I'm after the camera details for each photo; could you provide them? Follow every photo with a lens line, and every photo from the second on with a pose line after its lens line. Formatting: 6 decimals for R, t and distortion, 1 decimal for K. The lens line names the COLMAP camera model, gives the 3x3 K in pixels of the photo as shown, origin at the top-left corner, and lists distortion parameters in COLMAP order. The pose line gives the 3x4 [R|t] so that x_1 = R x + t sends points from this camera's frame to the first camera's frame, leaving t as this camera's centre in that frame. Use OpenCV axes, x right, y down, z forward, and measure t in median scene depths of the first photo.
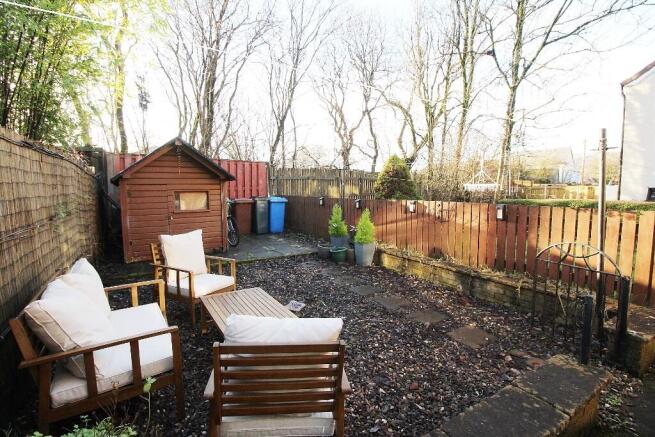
lens RADIAL K [[310.1, 0, 310.8], [0, 310.1, 209.2], [0, 0, 1]] dist [-0.002605, -0.001389]
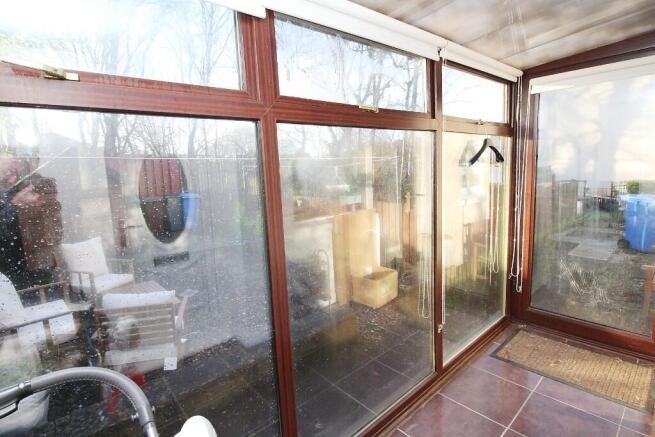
lens RADIAL K [[351.3, 0, 327.0], [0, 351.3, 207.7], [0, 0, 1]] dist [-0.000947, -0.000215]
pose [[0.980980, -0.056834, 0.185604, 0.283418], [0.046739, 0.997203, 0.058326, -0.094575], [-0.188400, -0.048541, 0.980892, -0.527921]]
